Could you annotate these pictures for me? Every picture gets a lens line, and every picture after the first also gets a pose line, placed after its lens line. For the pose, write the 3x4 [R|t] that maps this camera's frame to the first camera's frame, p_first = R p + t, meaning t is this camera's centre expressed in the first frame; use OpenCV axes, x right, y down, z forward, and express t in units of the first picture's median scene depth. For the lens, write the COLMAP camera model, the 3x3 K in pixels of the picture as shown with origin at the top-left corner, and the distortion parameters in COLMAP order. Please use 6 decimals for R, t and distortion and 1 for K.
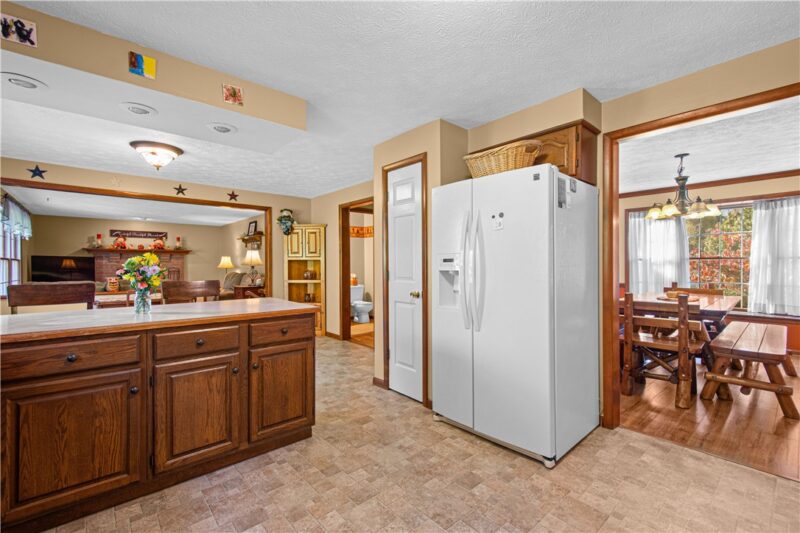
lens RADIAL K [[353.6, 0, 405.5], [0, 353.6, 268.1], [0, 0, 1]] dist [0.009661, -0.000453]
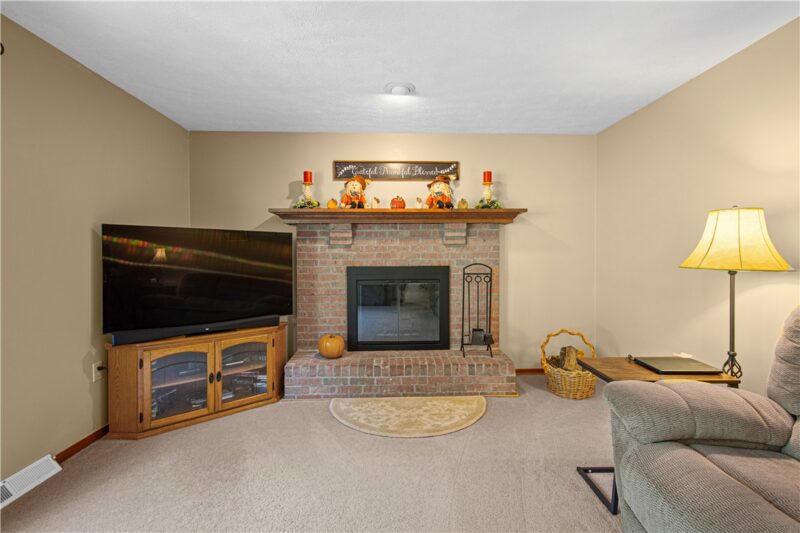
lens RADIAL K [[353.6, 0, 405.5], [0, 353.6, 268.1], [0, 0, 1]] dist [0.009661, -0.000453]
pose [[0.770162, 0.024521, -0.637377, -0.518237], [-0.005997, 0.999495, 0.031207, -0.007161], [0.637820, -0.020212, 0.769920, 0.740174]]
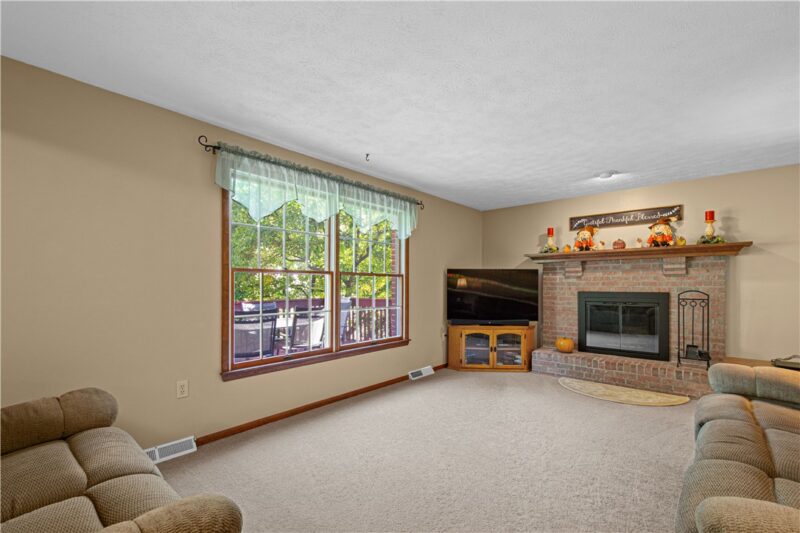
lens RADIAL K [[353.6, 0, 405.5], [0, 353.6, 268.1], [0, 0, 1]] dist [0.009661, -0.000453]
pose [[0.132626, -0.041132, -0.990312, -0.326312], [-0.010161, 0.999030, -0.042855, -0.006430], [0.991114, 0.015746, 0.132080, 0.667095]]
